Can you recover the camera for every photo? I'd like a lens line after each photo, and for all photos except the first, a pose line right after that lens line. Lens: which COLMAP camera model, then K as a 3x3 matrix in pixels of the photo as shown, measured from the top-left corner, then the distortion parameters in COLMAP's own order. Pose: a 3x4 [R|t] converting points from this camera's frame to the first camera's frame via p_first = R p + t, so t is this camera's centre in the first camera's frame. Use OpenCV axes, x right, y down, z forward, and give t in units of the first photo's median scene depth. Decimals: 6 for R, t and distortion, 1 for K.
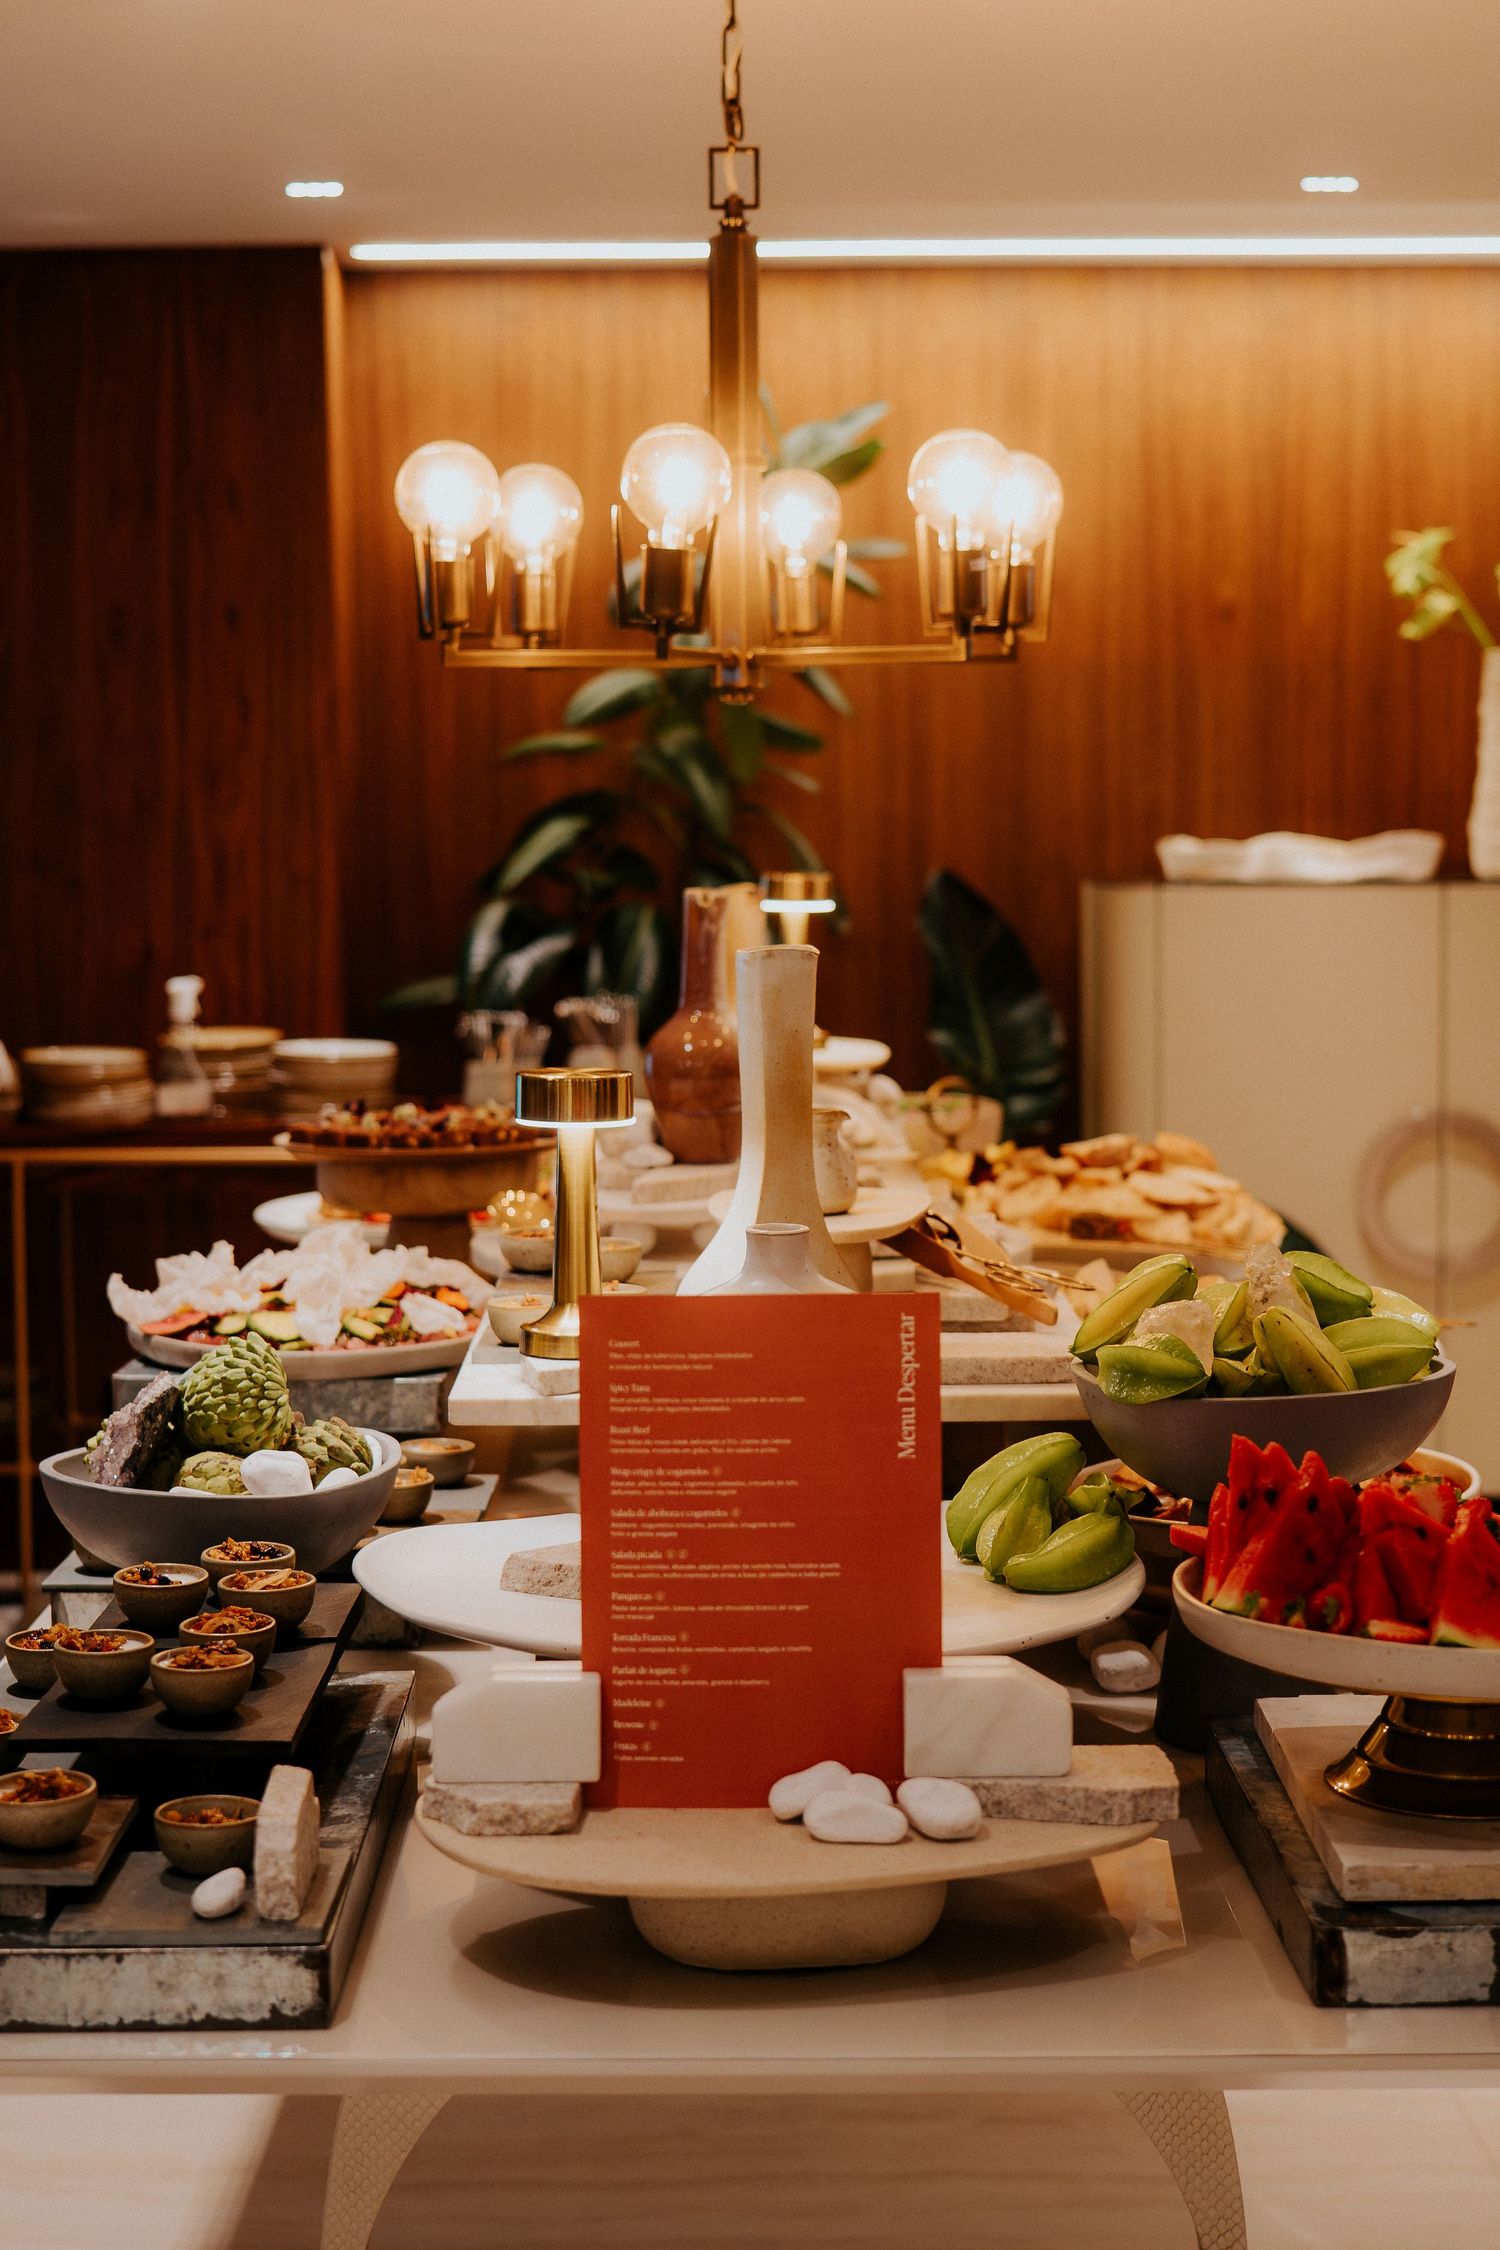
lens RADIAL K [[3359.9, 0, 769.0], [0, 3359.9, 1121.9], [0, 0, 1]] dist [-0.121402, 0.000000]
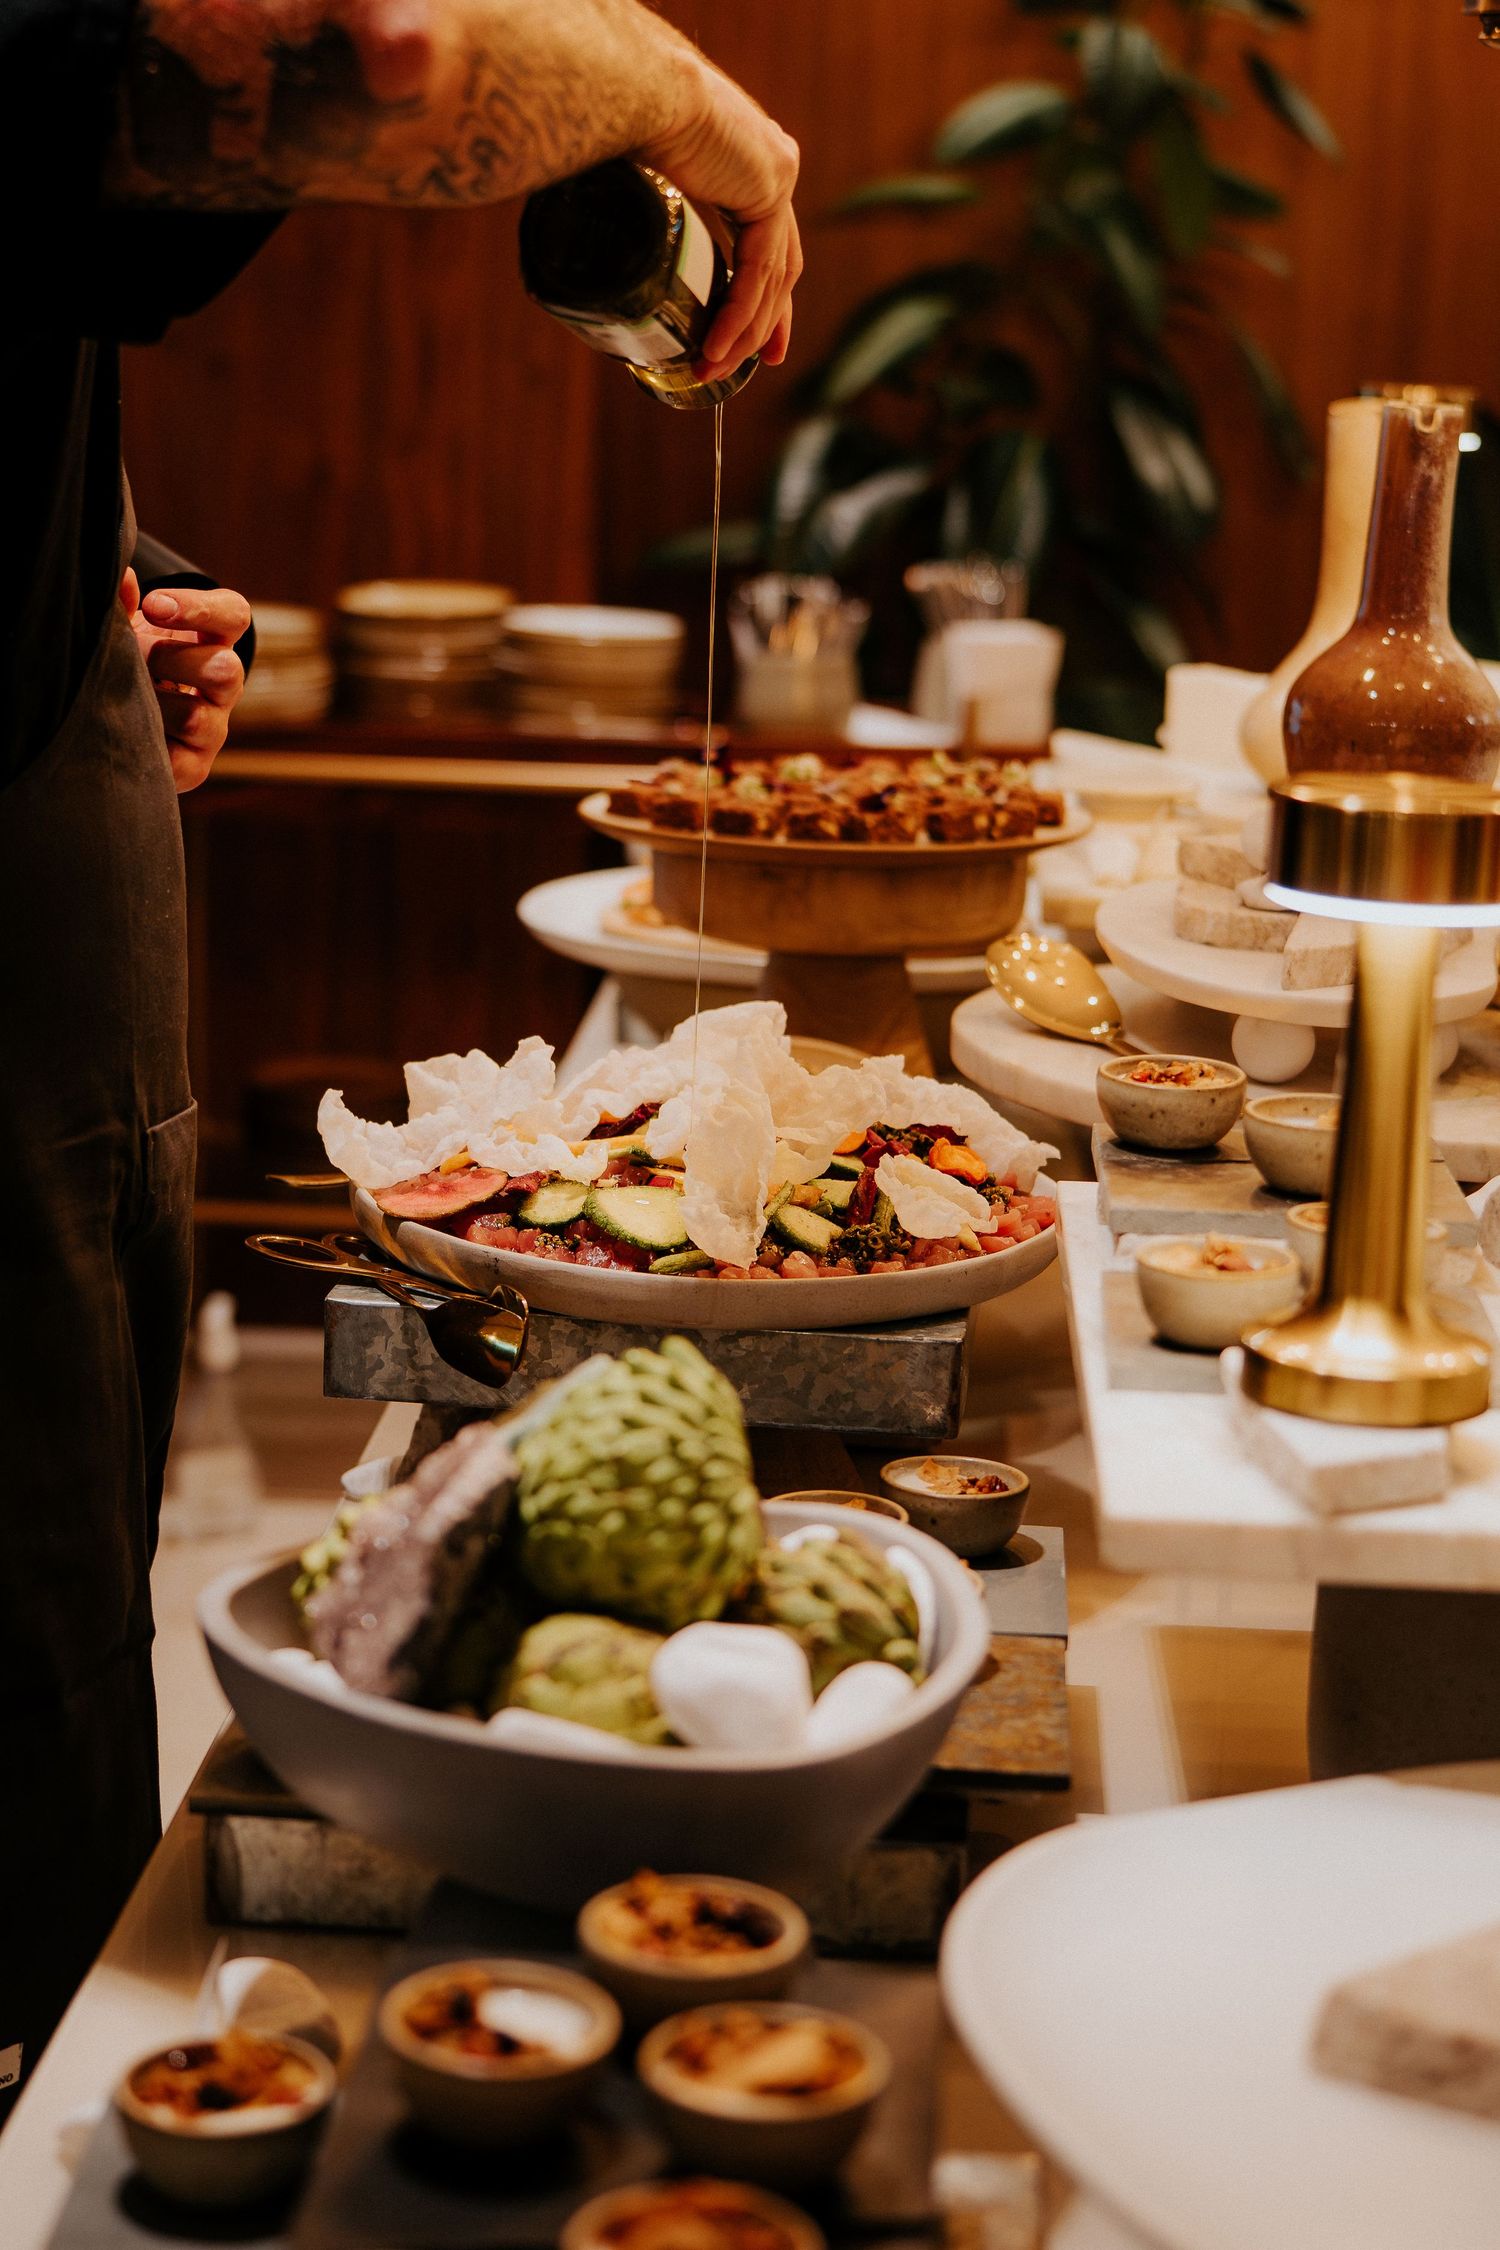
lens RADIAL K [[3882.4, 0, 745.4], [0, 3882.4, 1140.1], [0, 0, 1]] dist [0.002488, 0.000000]
pose [[0.997161, 0.049278, -0.056933, -0.093926], [-0.042440, 0.992385, 0.115633, -0.020275], [0.062198, -0.112889, 0.991659, 0.390677]]
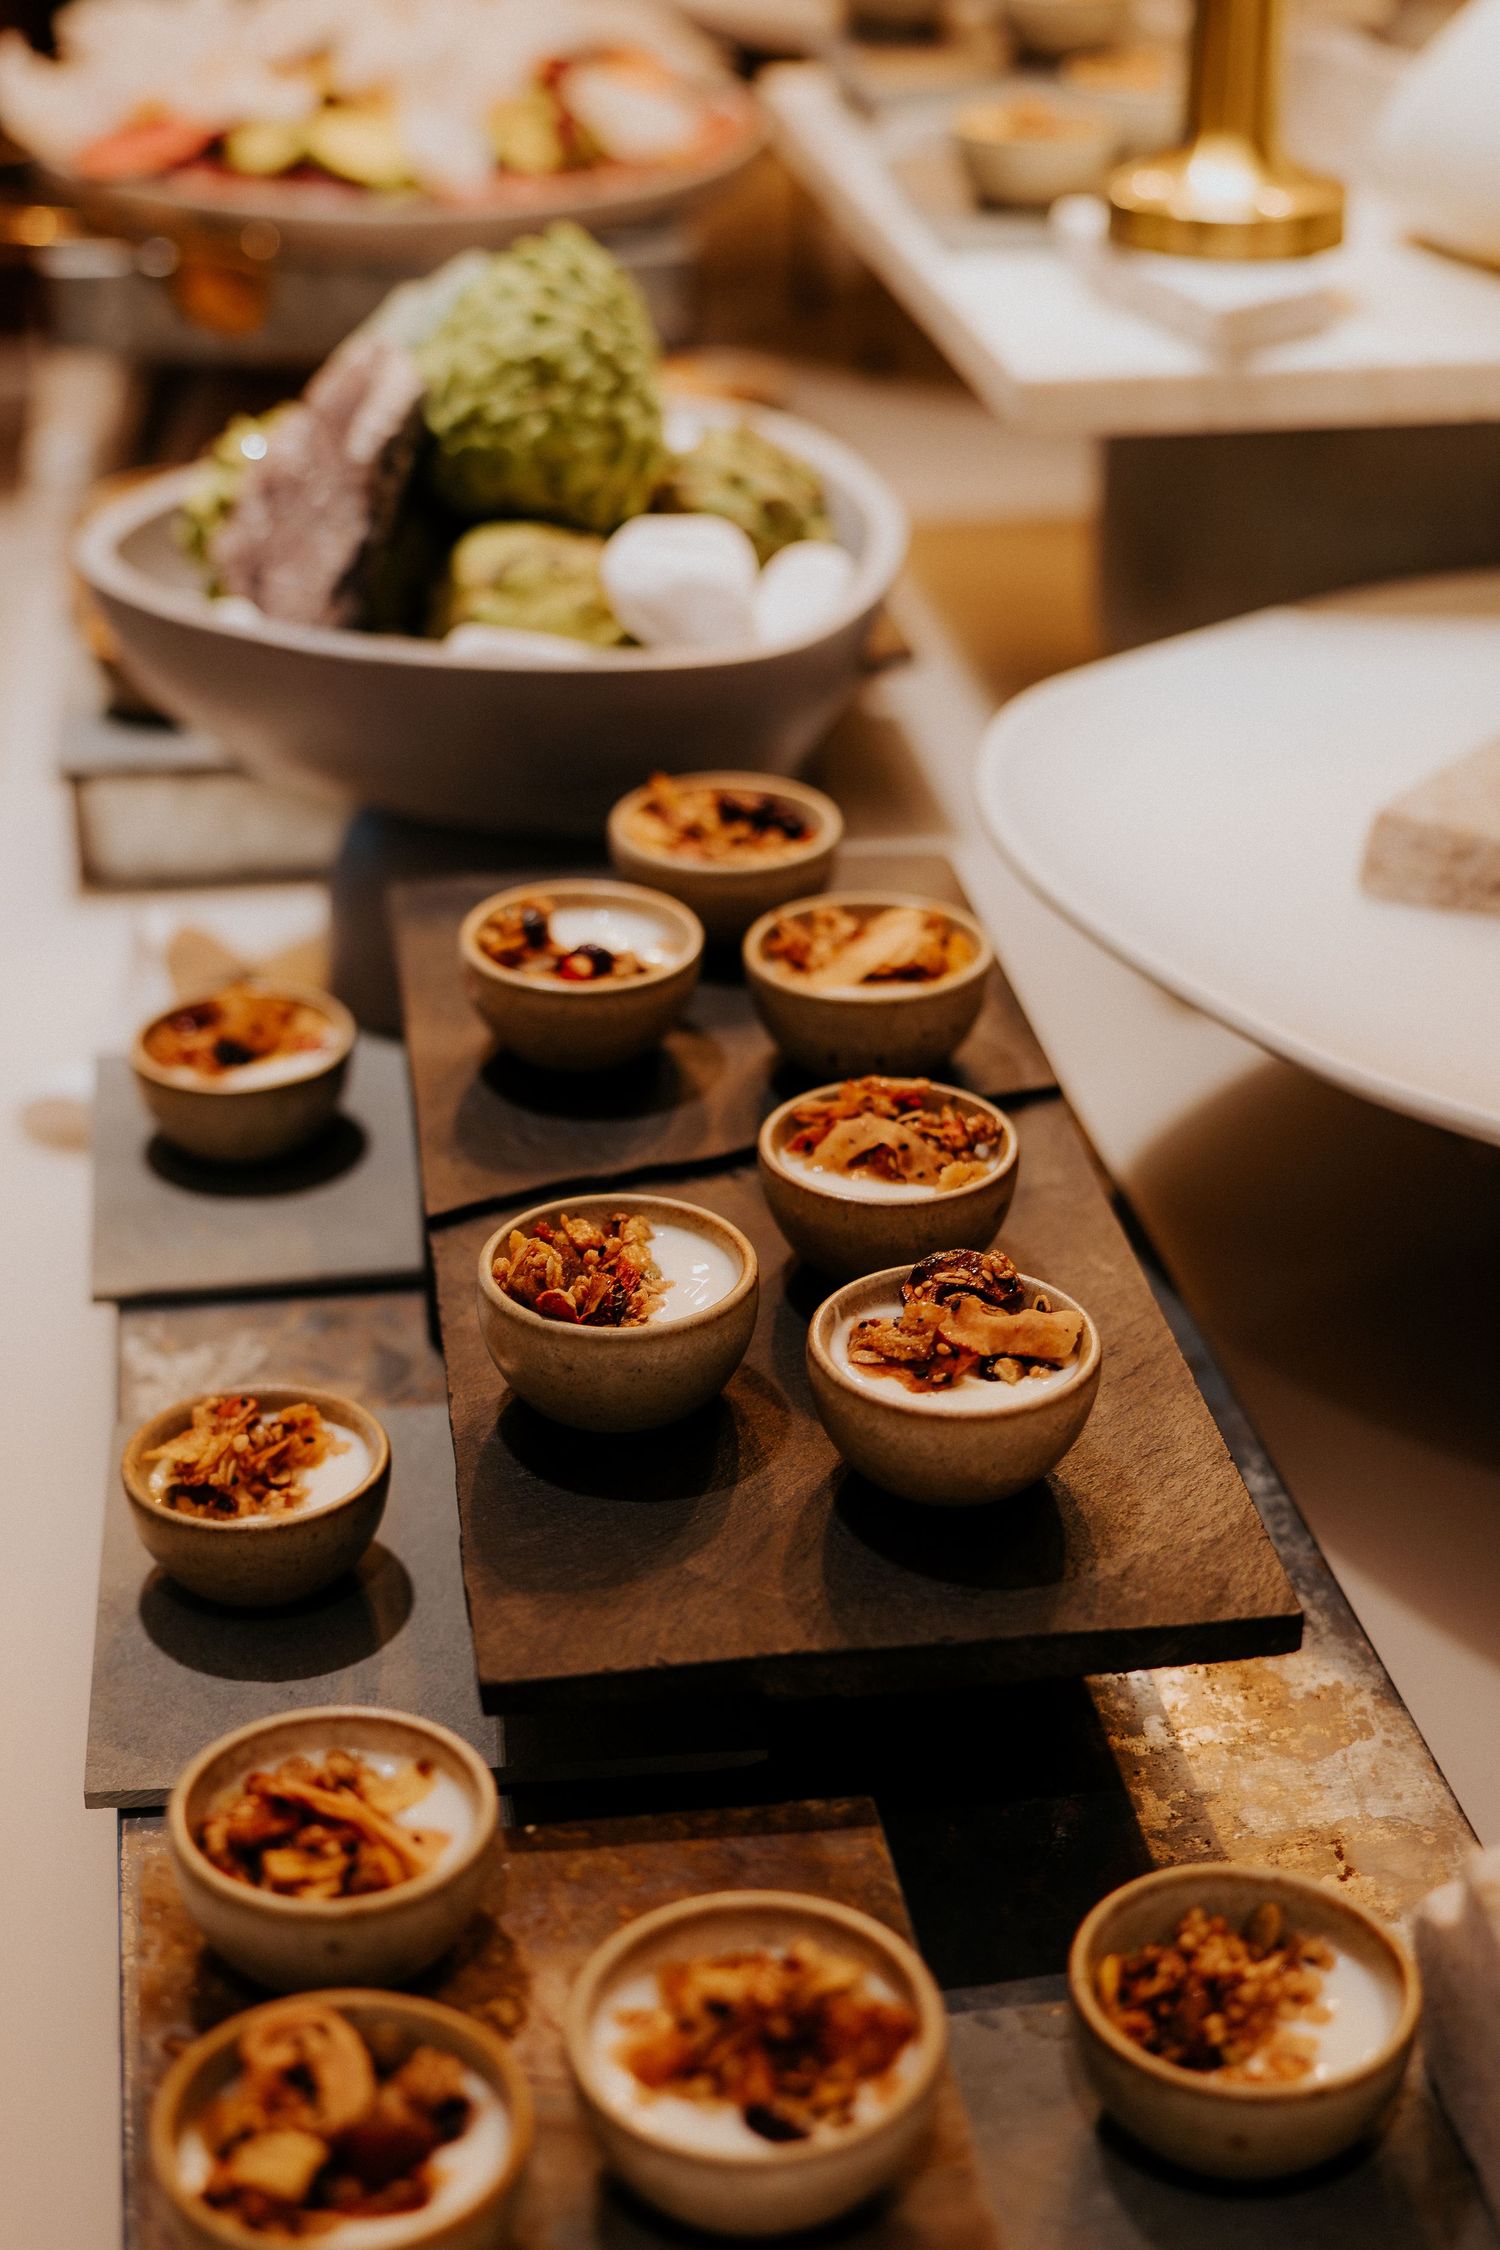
lens RADIAL K [[3359.9, 0, 743.0], [0, 3359.9, 1120.0], [0, 0, 1]] dist [-0.121402, 0.000000]
pose [[0.991038, -0.062263, 0.118179, -0.152599], [0.011652, 0.921642, 0.387866, 0.001789], [-0.133068, -0.383013, 0.914108, 0.453950]]
